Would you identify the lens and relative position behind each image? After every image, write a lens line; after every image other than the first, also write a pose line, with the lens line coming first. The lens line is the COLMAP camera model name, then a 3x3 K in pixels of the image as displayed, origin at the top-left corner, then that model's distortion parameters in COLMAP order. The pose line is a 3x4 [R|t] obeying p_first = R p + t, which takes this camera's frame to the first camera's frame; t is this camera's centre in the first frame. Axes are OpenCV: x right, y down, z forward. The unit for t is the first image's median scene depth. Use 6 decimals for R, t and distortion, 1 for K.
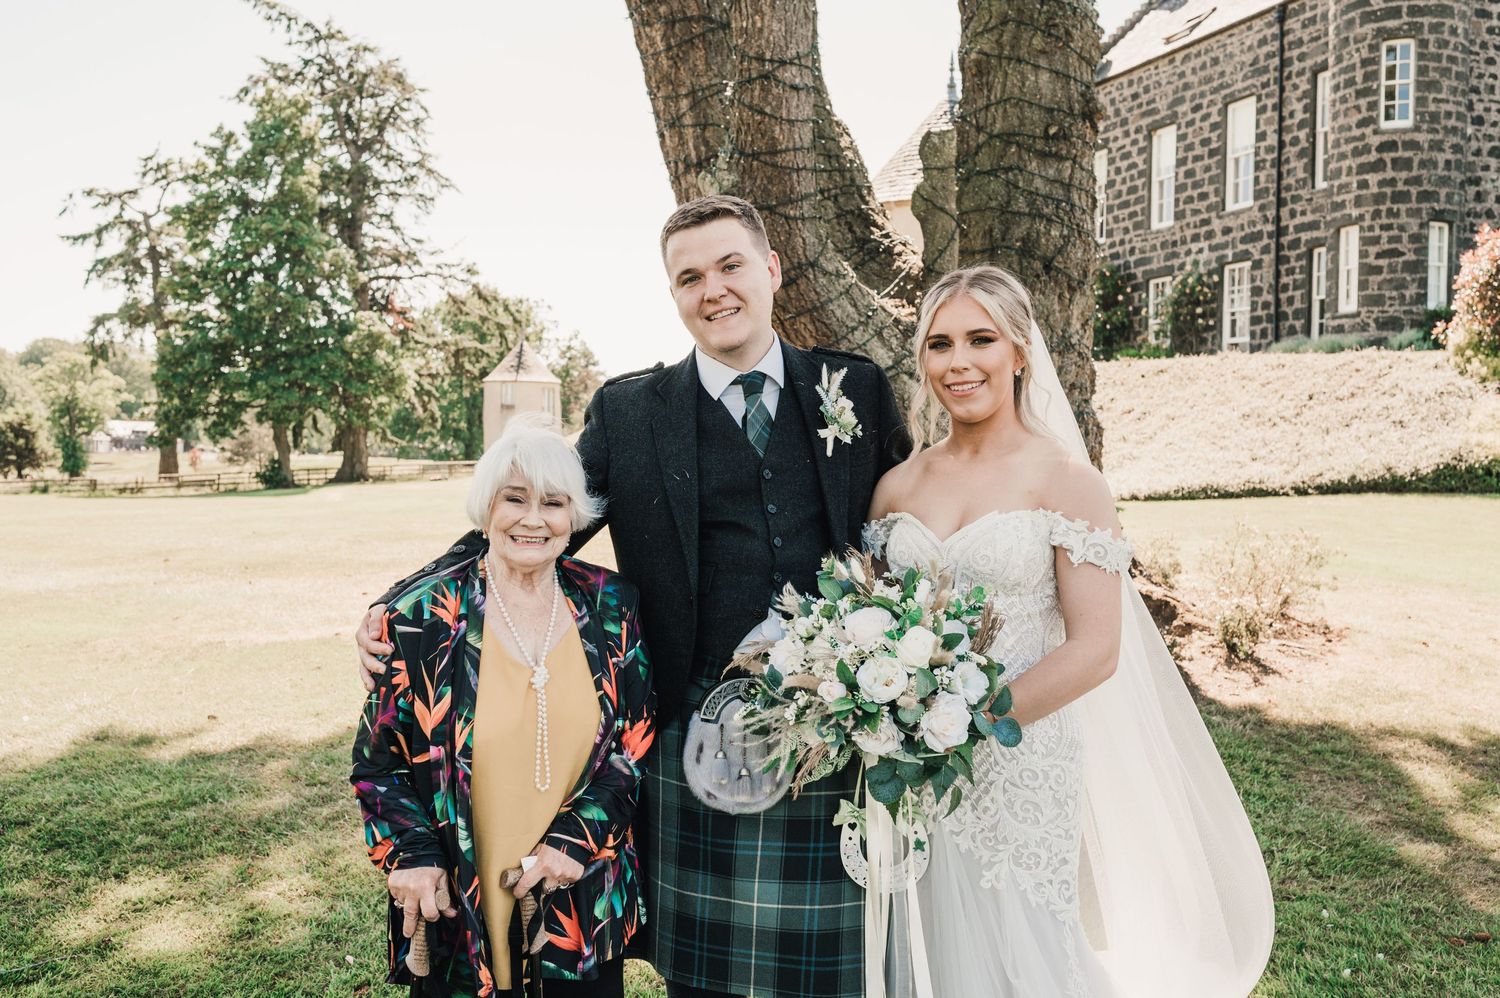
lens RADIAL K [[1414.4, 0, 757.6], [0, 1414.4, 508.0], [0, 0, 1]] dist [-0.002854, 0.000000]
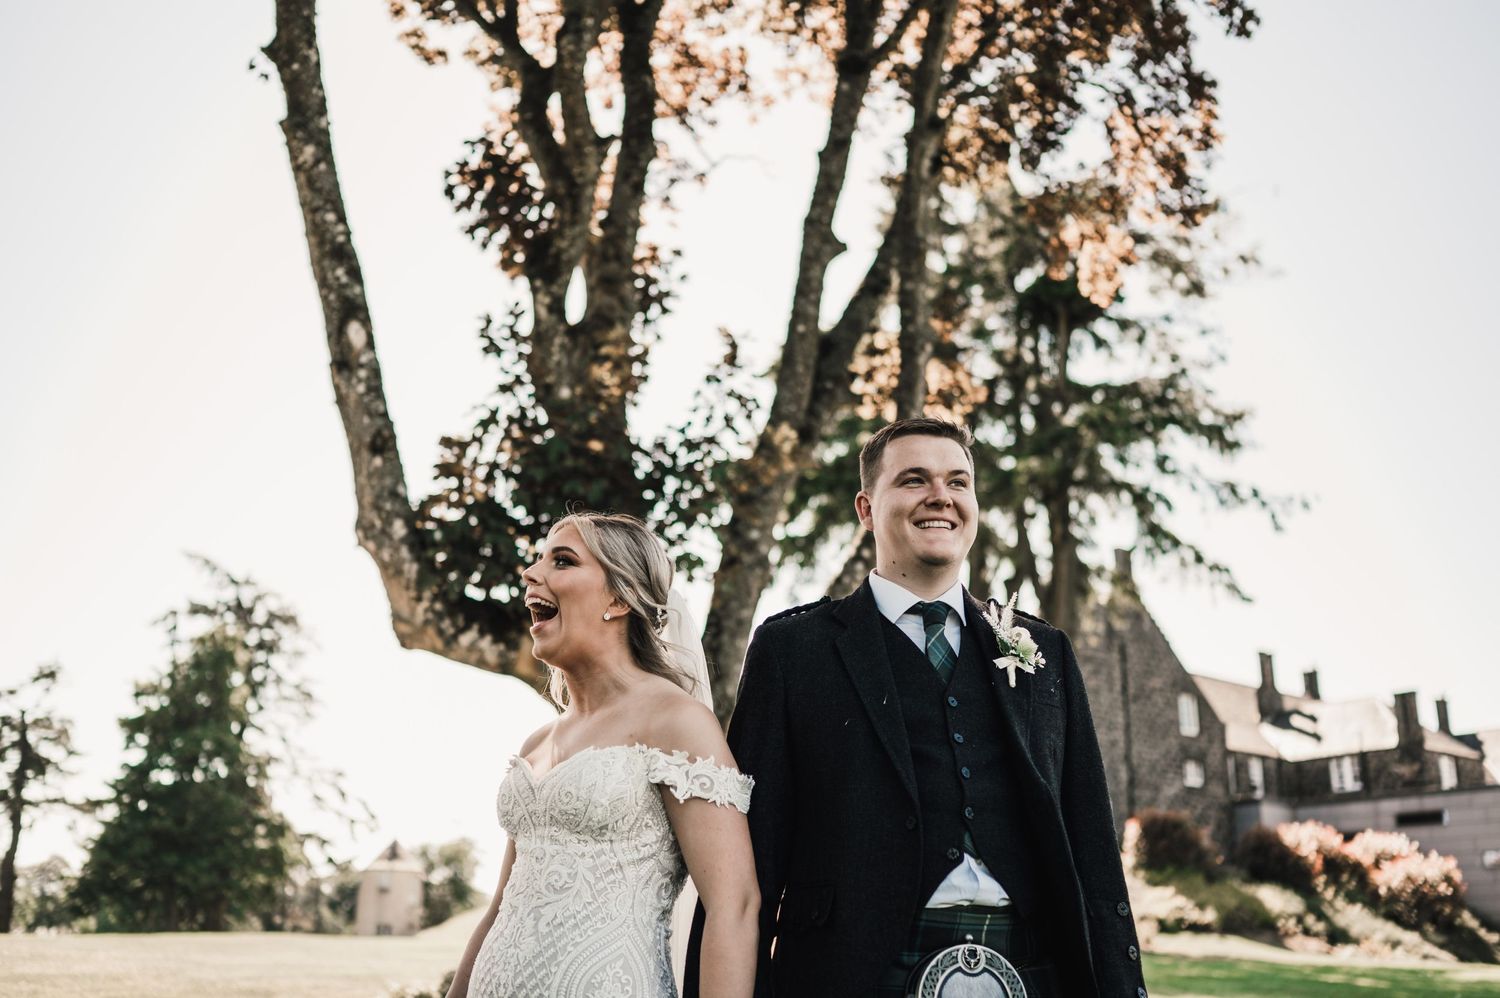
lens RADIAL K [[1414.4, 0, 751.3], [0, 1414.4, 514.9], [0, 0, 1]] dist [-0.002854, 0.000000]
pose [[0.963708, 0.086745, 0.252473, -0.404522], [0.002116, 0.943224, -0.332152, 0.058793], [-0.266951, 0.320631, 0.908808, -0.603947]]
